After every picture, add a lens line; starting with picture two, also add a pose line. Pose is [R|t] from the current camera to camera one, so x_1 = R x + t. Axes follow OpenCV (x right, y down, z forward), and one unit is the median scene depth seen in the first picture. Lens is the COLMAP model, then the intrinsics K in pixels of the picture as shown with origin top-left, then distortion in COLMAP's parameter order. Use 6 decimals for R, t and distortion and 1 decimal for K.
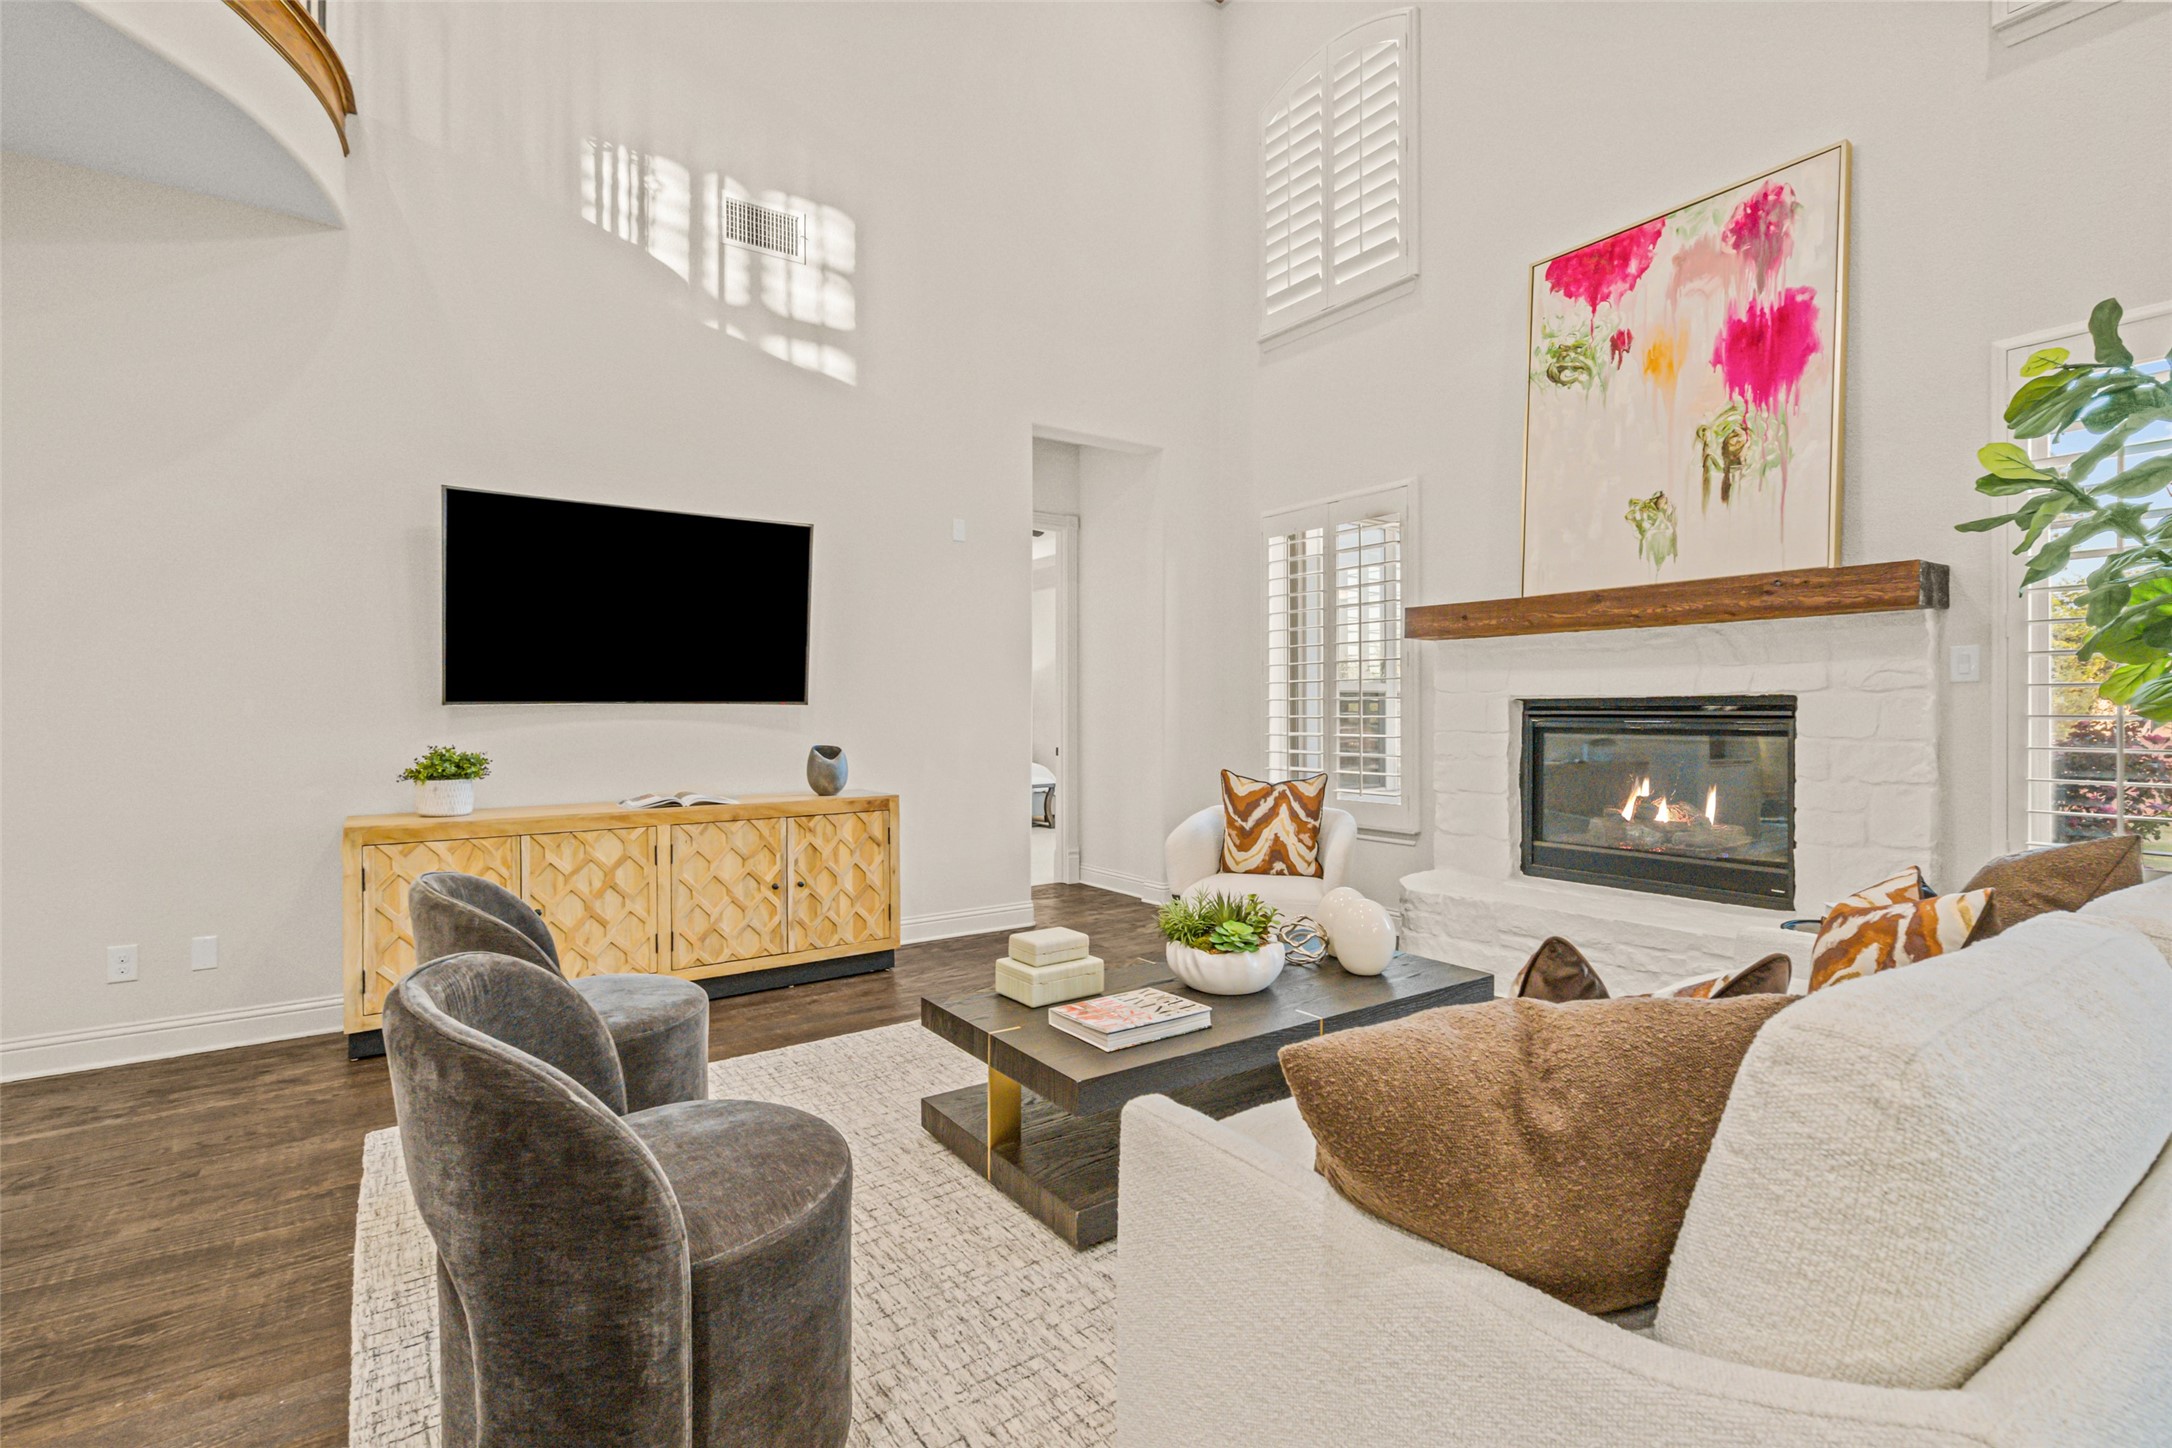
lens RADIAL K [[997.4, 0, 1077.8], [0, 997.4, 712.3], [0, 0, 1]] dist [-0.003186, 0.002098]
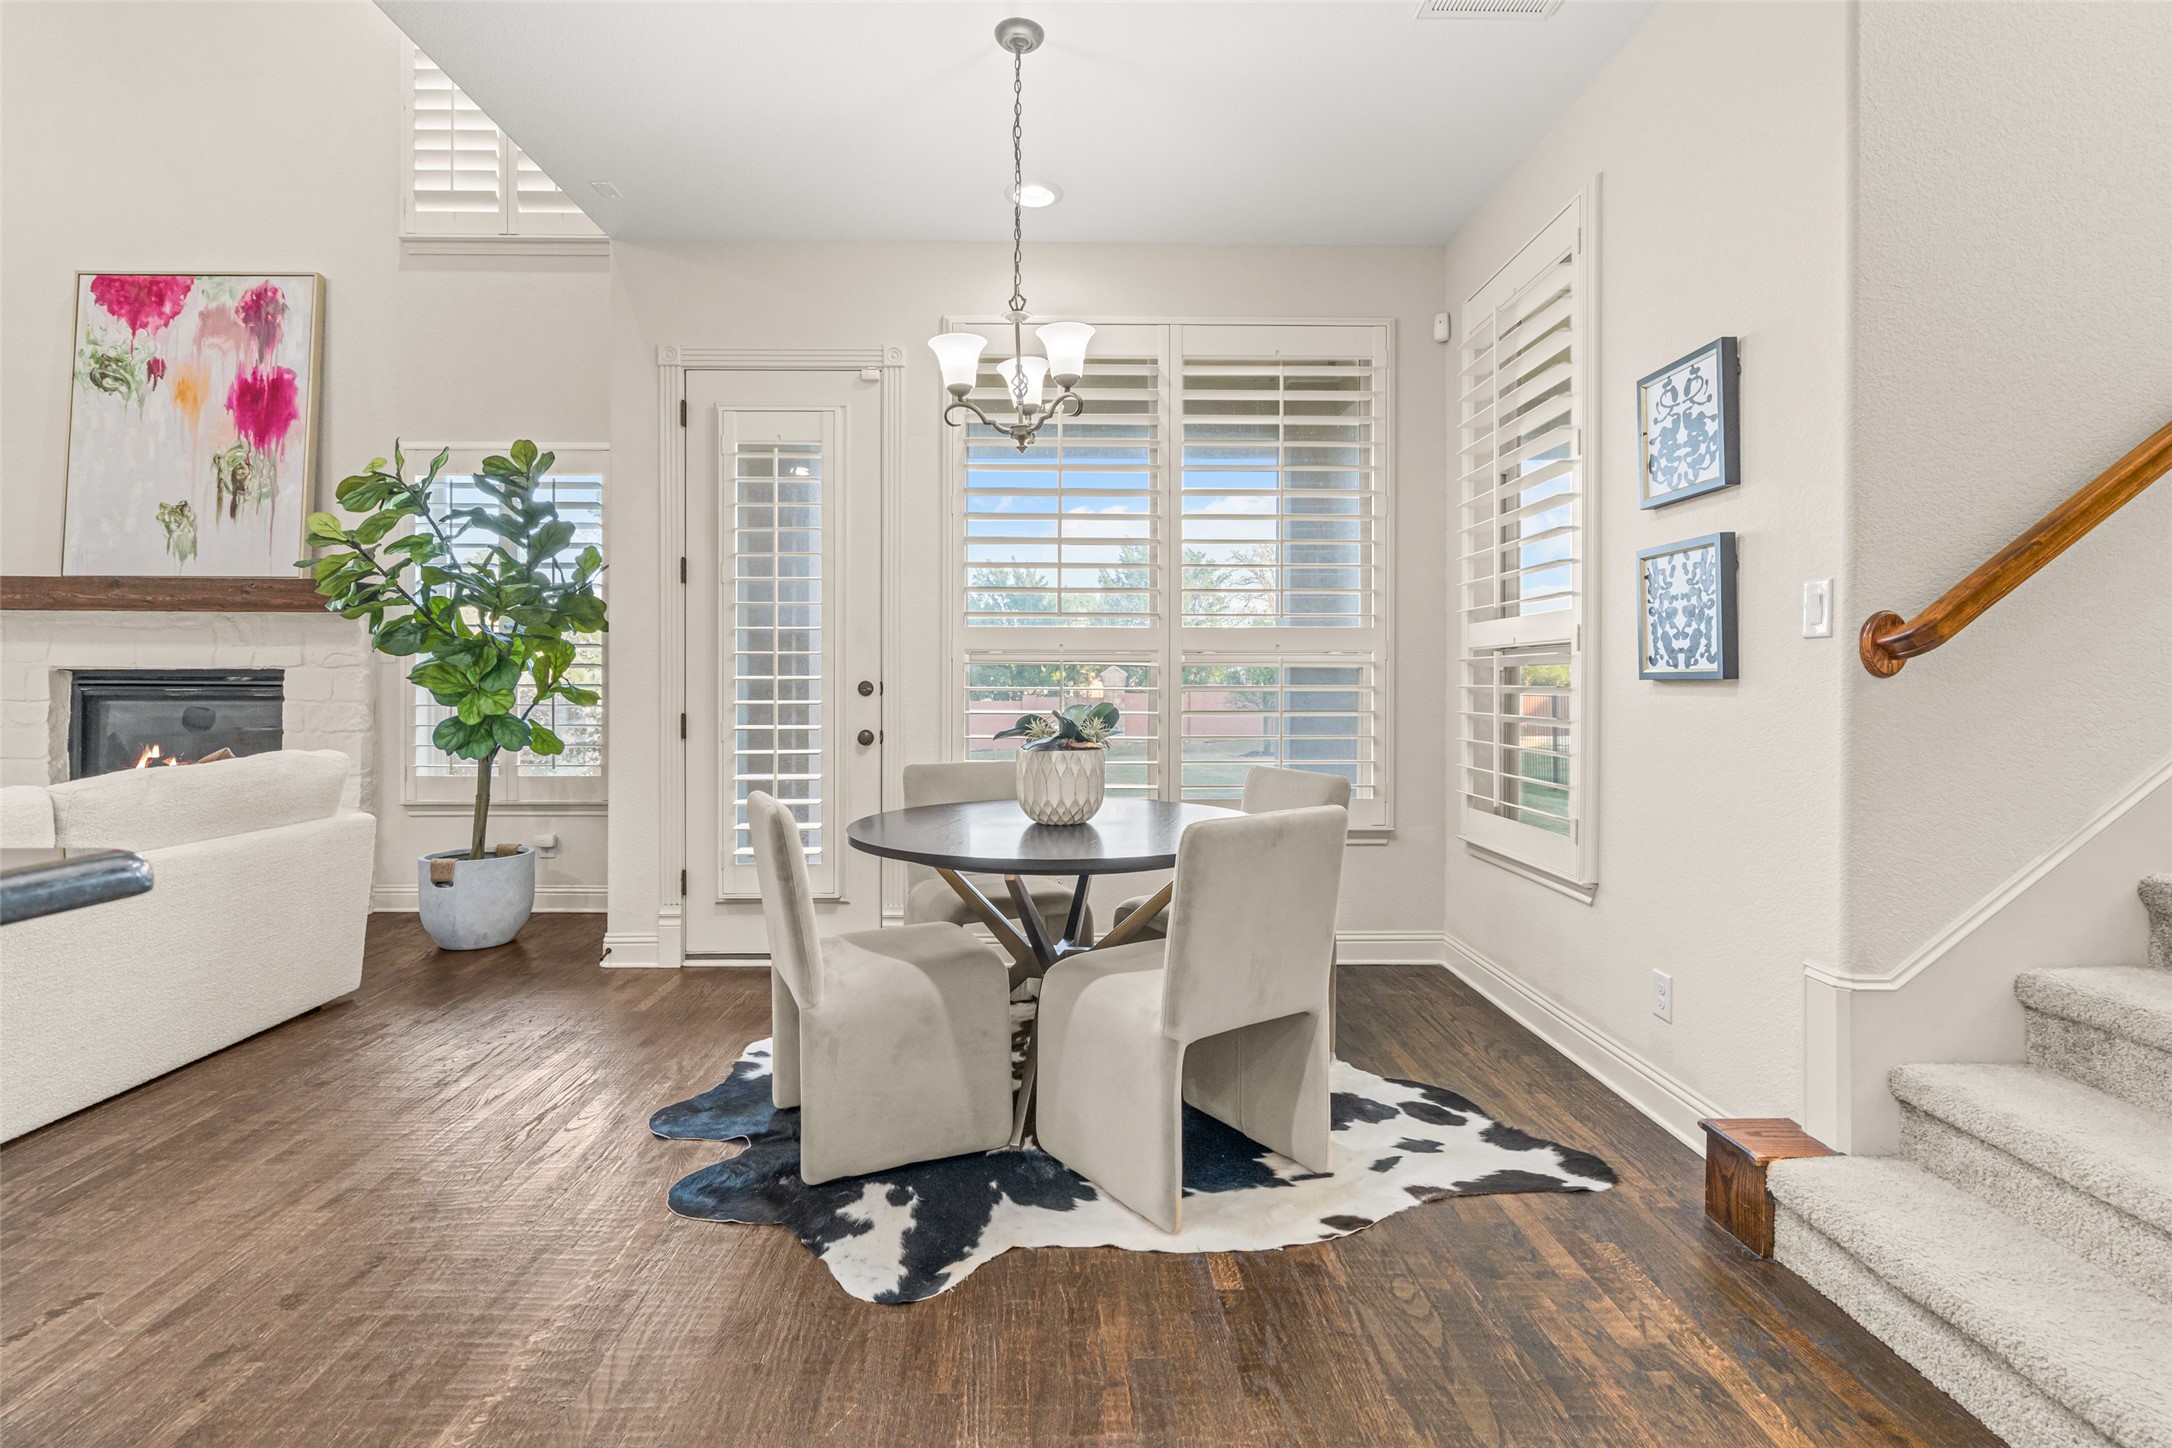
lens RADIAL K [[997.4, 0, 1076.3], [0, 997.4, 686.8], [0, 0, 1]] dist [-0.003186, 0.002098]
pose [[0.565242, 0.000997, 0.824925, 0.192623], [-0.003842, 0.999992, 0.001424, 0.000343], [-0.824916, -0.003974, 0.565241, -0.584138]]
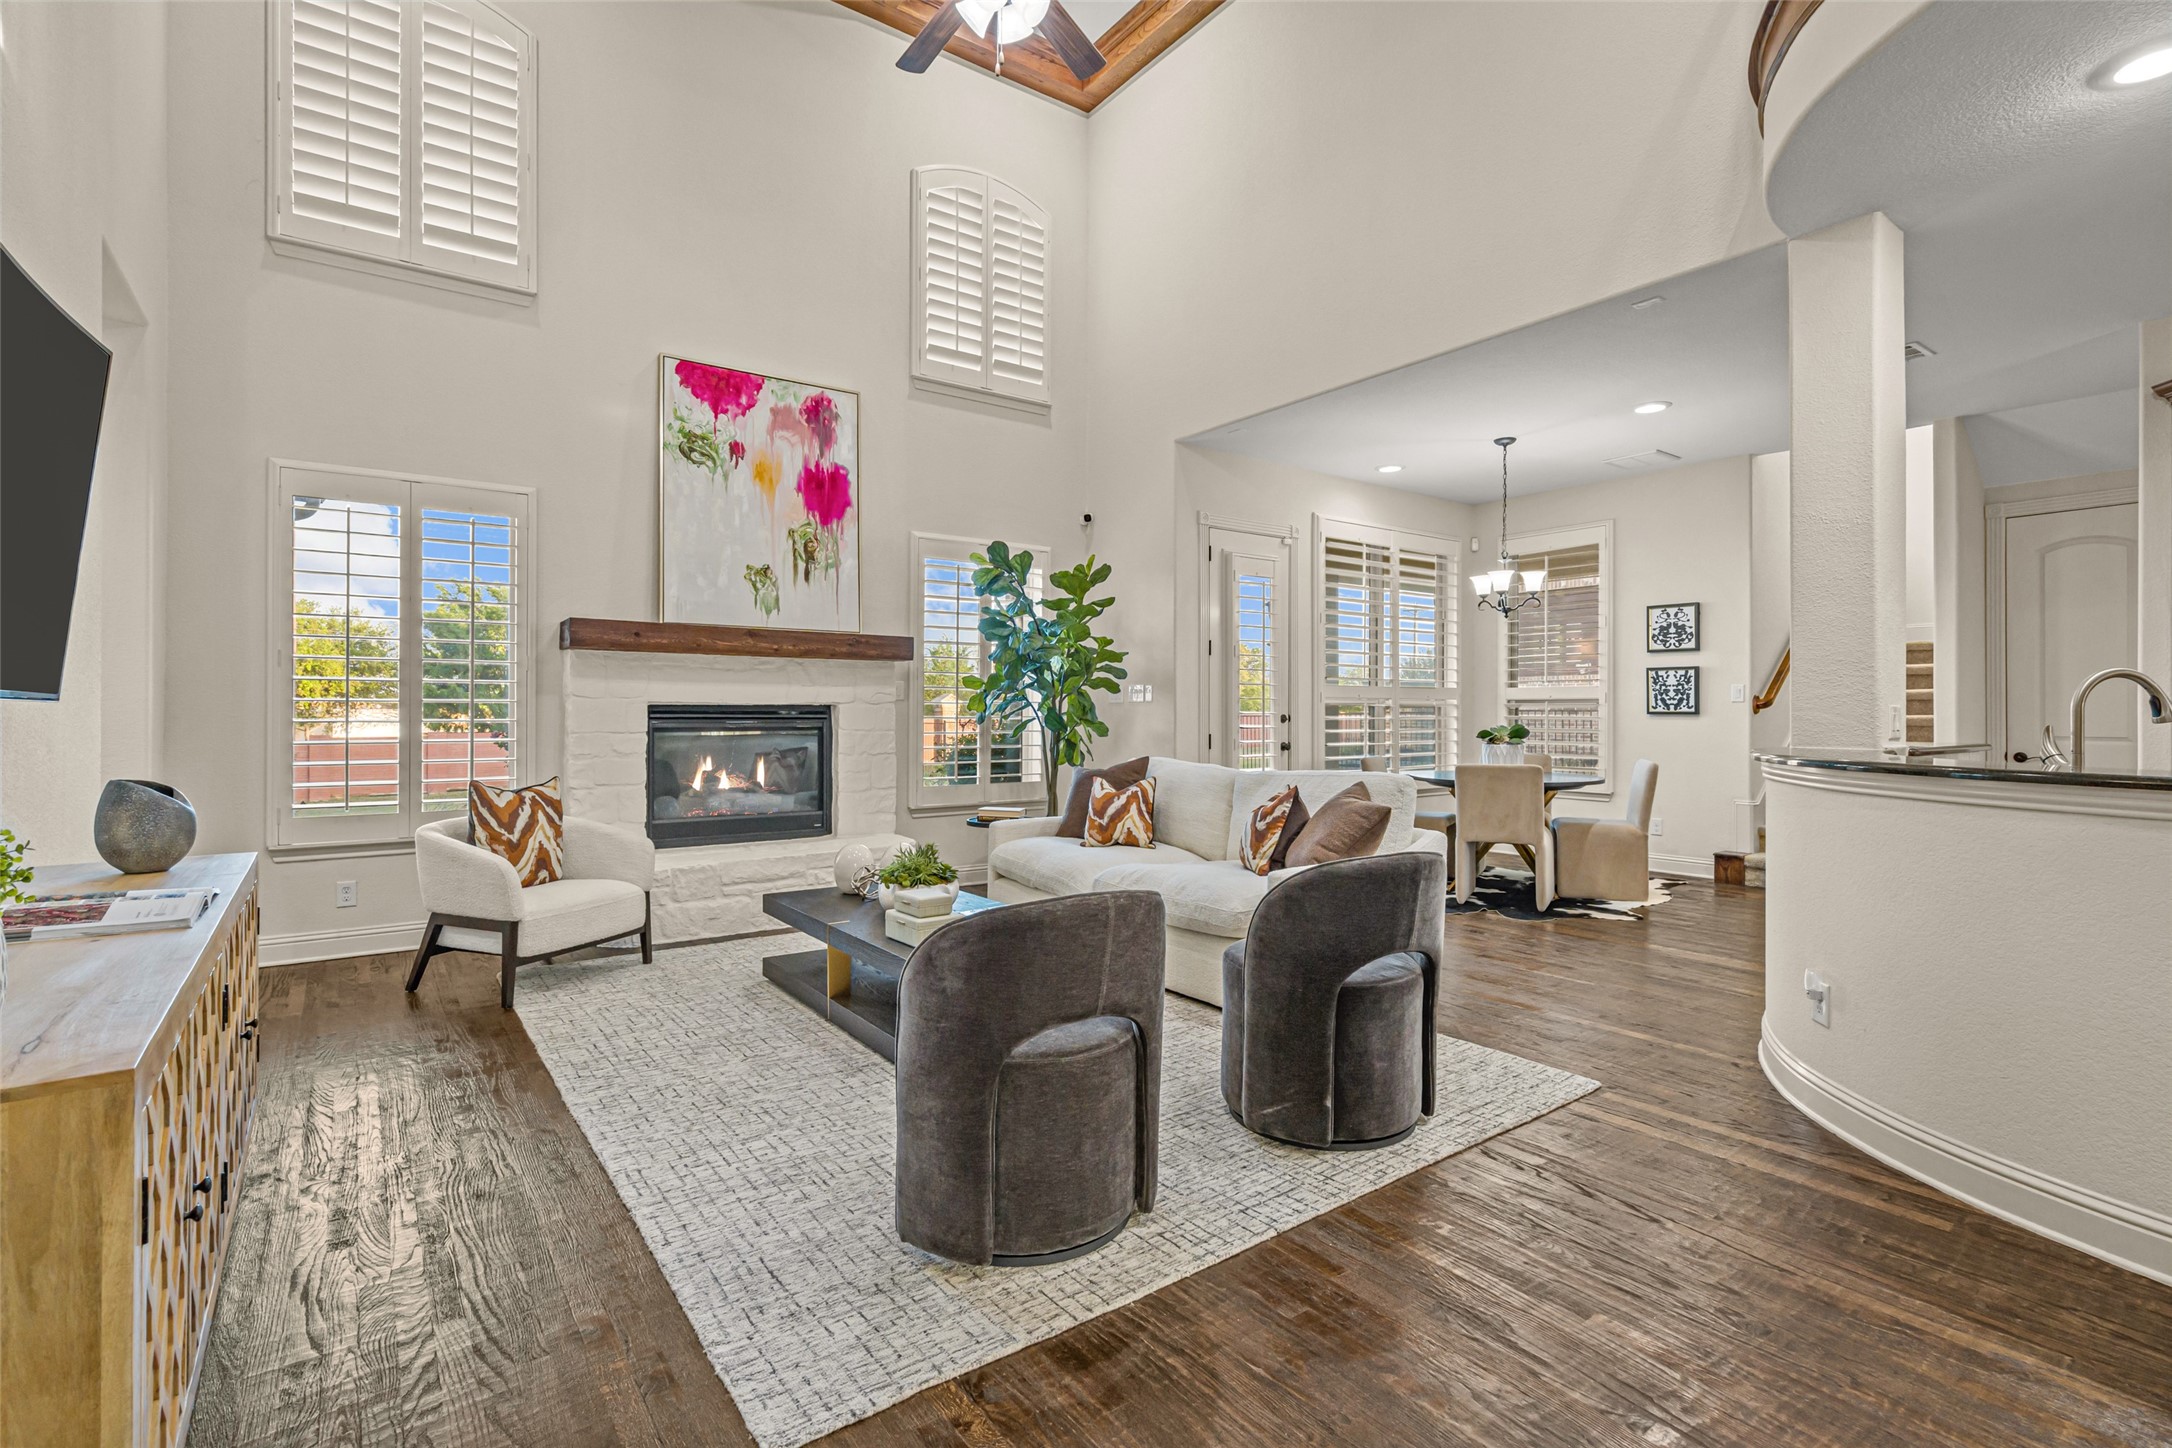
lens RADIAL K [[997.4, 0, 1074.8], [0, 997.4, 710.0], [0, 0, 1]] dist [-0.003186, 0.002098]
pose [[-0.011144, 0.004130, 0.999929, -0.874438], [-0.002095, 0.999989, -0.004153, -0.002820], [-0.999936, -0.002141, -0.011135, 0.556041]]
